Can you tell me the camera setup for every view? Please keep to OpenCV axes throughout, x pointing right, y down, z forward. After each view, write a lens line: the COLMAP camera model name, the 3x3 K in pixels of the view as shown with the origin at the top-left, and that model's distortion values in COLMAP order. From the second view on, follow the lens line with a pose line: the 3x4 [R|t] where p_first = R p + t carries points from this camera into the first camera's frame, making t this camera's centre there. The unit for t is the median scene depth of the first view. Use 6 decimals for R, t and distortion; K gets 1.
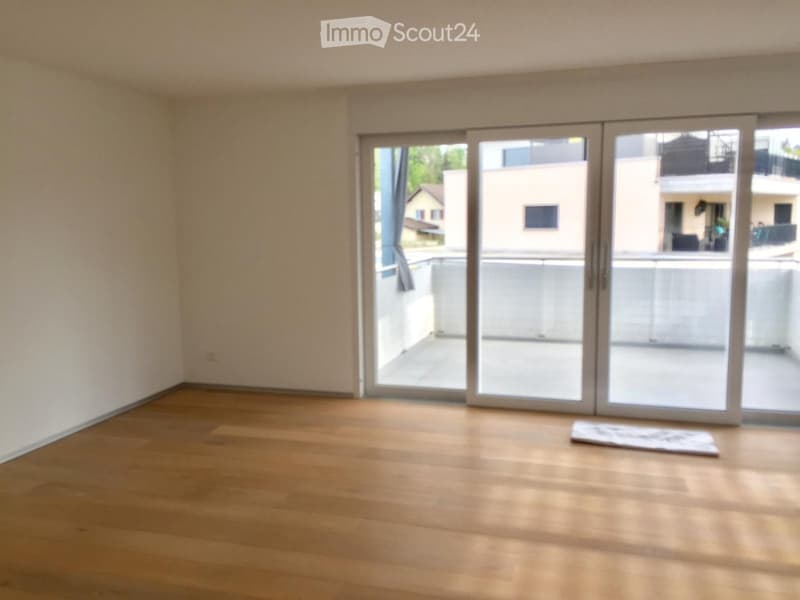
lens RADIAL K [[659.8, 0, 400.0], [0, 659.8, 300.0], [0, 0, 1]] dist [0.014811, 0.004432]
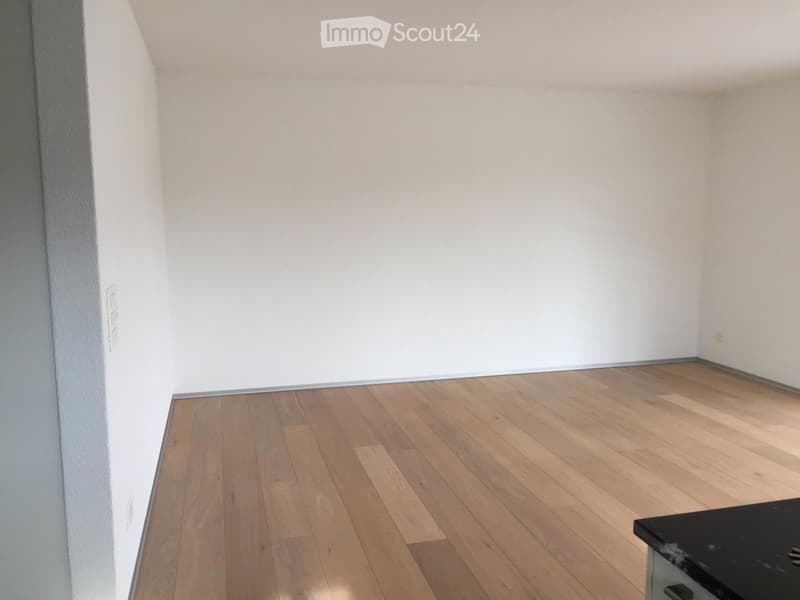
lens RADIAL K [[659.8, 0, 400.0], [0, 659.8, 300.0], [0, 0, 1]] dist [0.014811, 0.004432]
pose [[0.519676, 0.130926, -0.844272, 0.438056], [-0.112294, 0.990083, 0.084418, -0.004313], [0.846951, 0.050937, 0.529225, 0.035539]]
